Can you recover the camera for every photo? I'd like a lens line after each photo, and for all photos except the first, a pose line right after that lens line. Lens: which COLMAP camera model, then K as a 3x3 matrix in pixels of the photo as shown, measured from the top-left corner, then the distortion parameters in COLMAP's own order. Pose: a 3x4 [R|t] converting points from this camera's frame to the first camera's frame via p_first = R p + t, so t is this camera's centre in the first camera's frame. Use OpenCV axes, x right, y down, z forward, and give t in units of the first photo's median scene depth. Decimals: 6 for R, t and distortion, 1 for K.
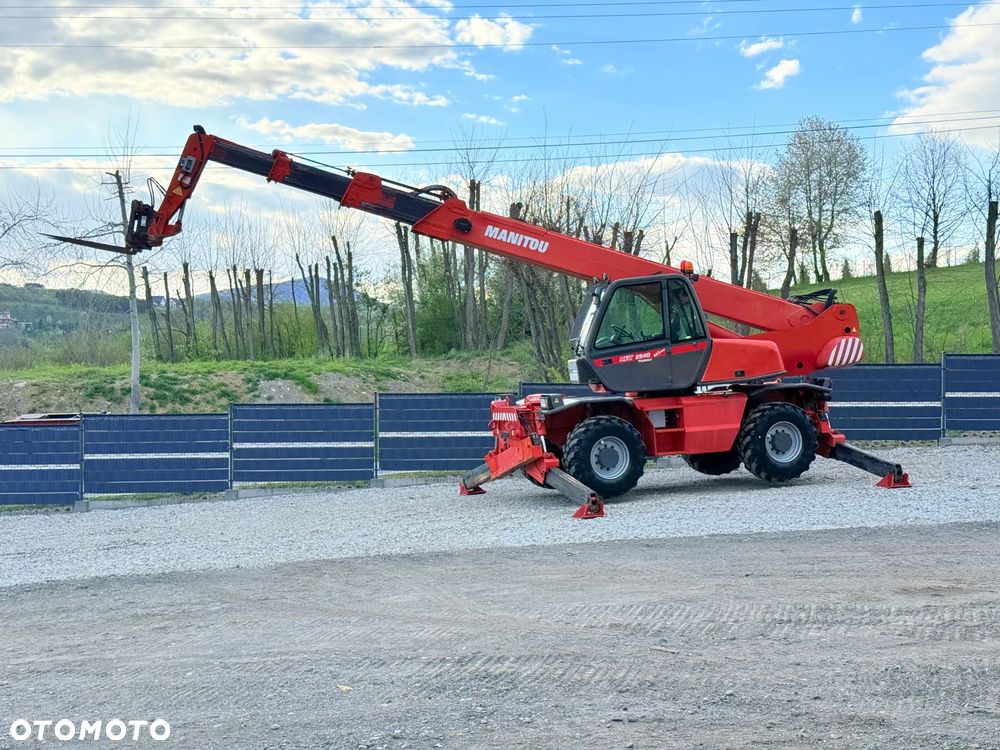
lens RADIAL K [[1375.9, 0, 493.1], [0, 1375.9, 390.5], [0, 0, 1]] dist [0.125565, 0.000000]
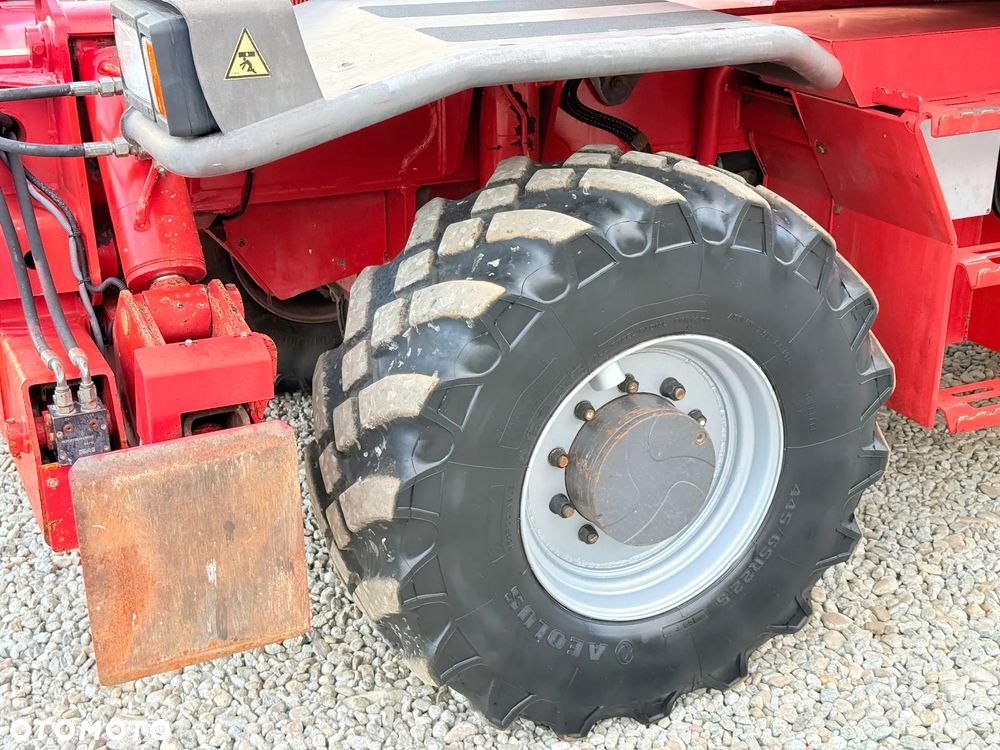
lens RADIAL K [[1375.9, 0, 510.7], [0, 1375.9, 378.7], [0, 0, 1]] dist [0.125565, 0.000000]
pose [[0.990271, 0.011102, 0.138711, 0.047733], [-0.060380, 0.932368, 0.356433, -0.008803], [-0.125372, -0.361340, 0.923967, 0.828480]]
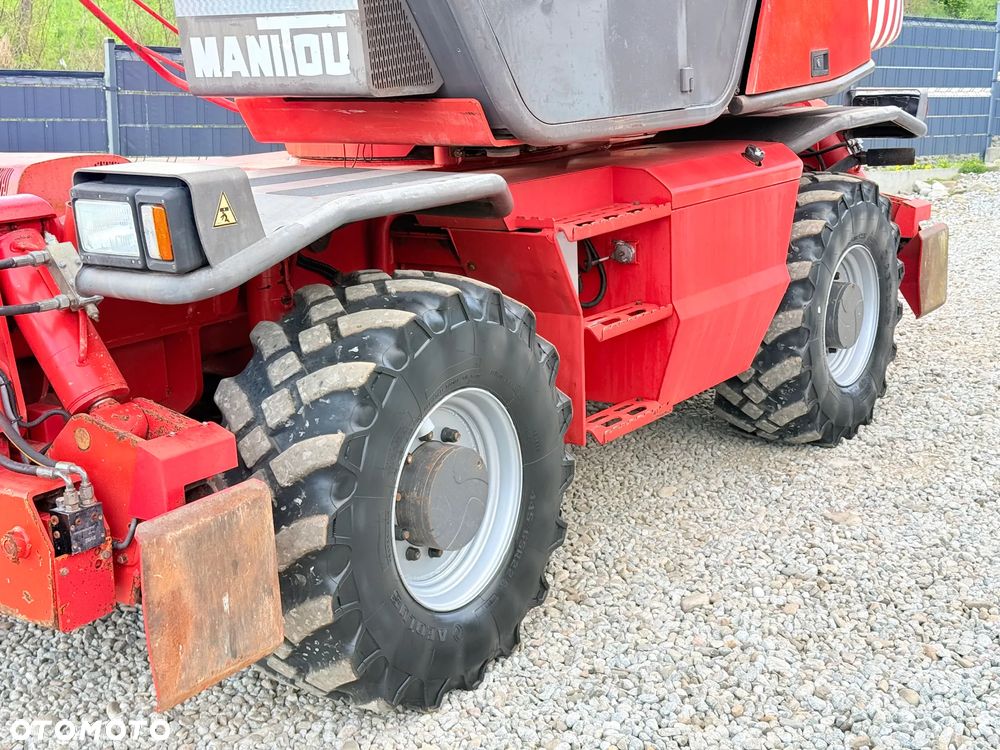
lens RADIAL K [[1375.9, 0, 509.2], [0, 1375.9, 383.8], [0, 0, 1]] dist [0.125565, 0.000000]
pose [[0.802270, -0.111829, 0.586394, -0.018424], [-0.008550, 0.980044, 0.198598, -0.004517], [-0.596900, -0.164343, 0.785303, 0.801721]]
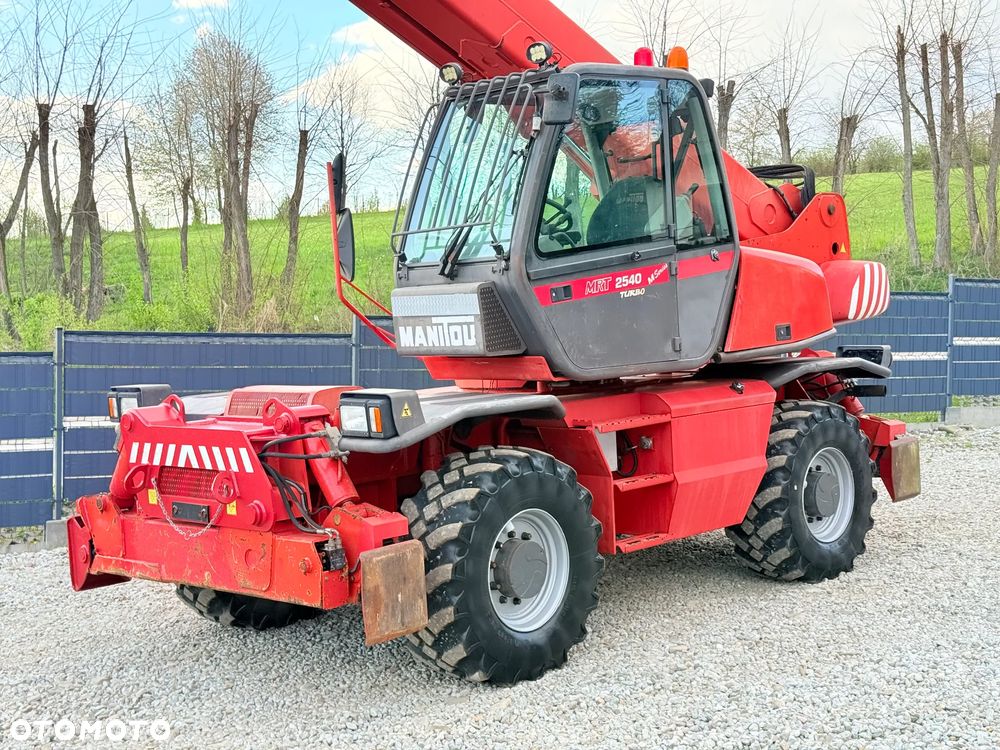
lens RADIAL K [[1375.9, 0, 501.1], [0, 1375.9, 375.2], [0, 0, 1]] dist [0.125565, 0.000000]
pose [[0.888973, -0.006642, 0.457911, -0.076437], [-0.004801, 0.999705, 0.023822, -0.008443], [-0.457934, -0.023375, 0.888679, 0.655786]]
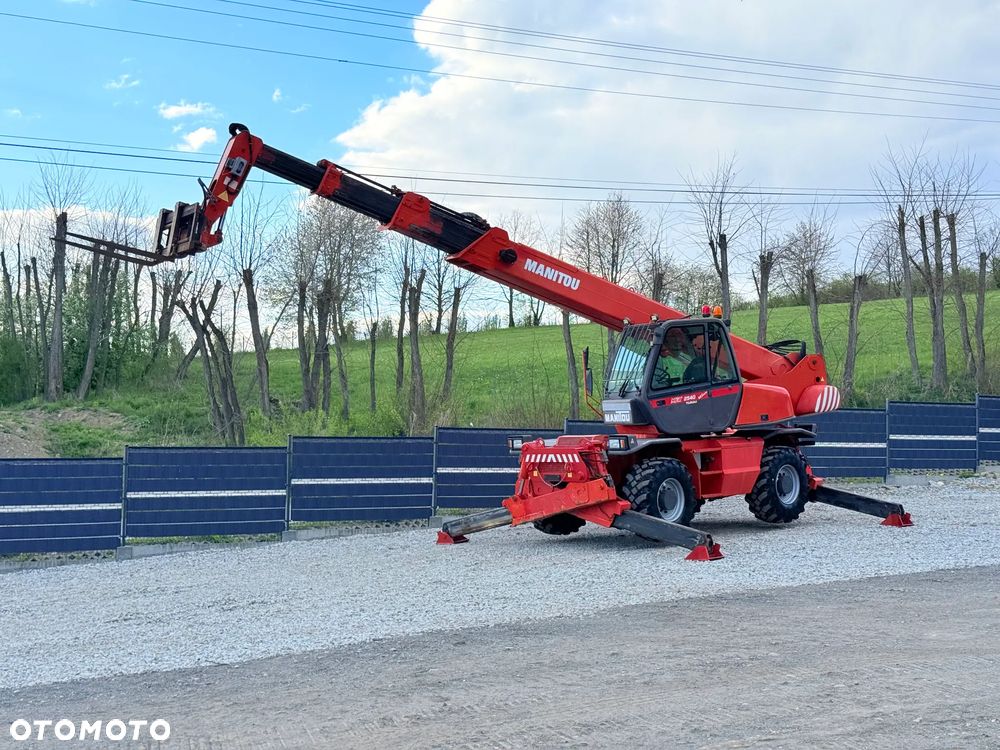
lens RADIAL K [[1375.9, 0, 501.2], [0, 1375.9, 369.9], [0, 0, 1]] dist [0.125565, 0.000000]
pose [[0.908057, 0.033361, 0.417516, -0.416926], [-0.008152, 0.998042, -0.062019, 0.017205], [-0.418767, 0.052913, 0.906551, 0.141371]]
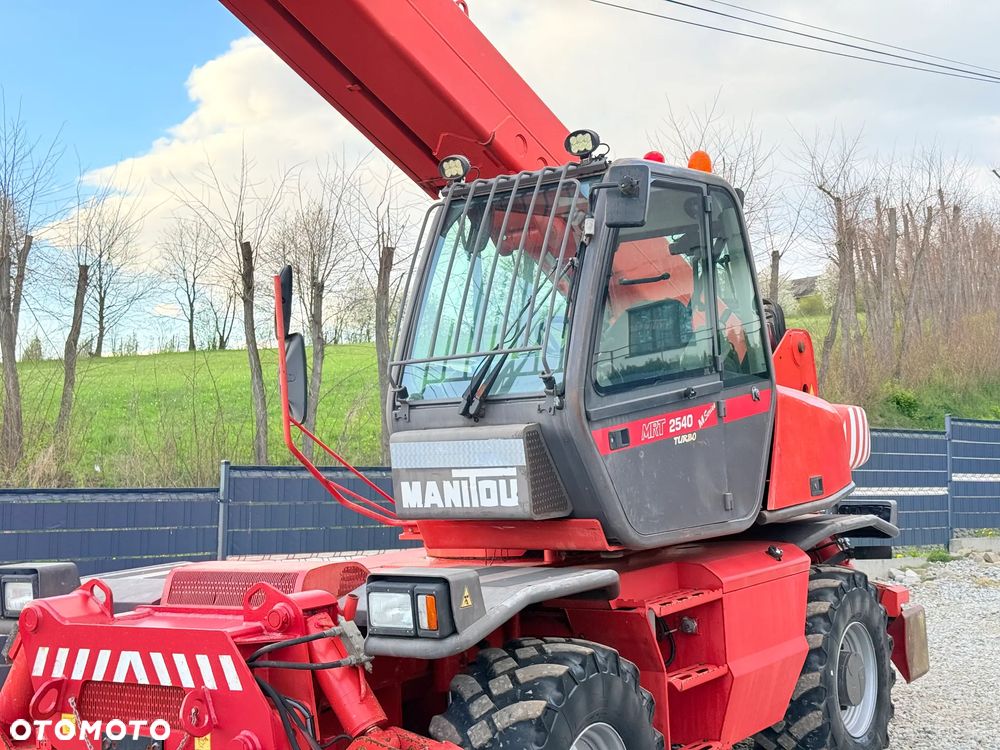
lens RADIAL K [[1375.9, 0, 507.8], [0, 1375.9, 378.1], [0, 0, 1]] dist [0.125565, 0.000000]
pose [[0.791182, 0.048558, 0.609650, -0.088519], [0.001453, 0.996691, -0.081271, -0.010638], [-0.611579, 0.065186, 0.788493, 0.751339]]
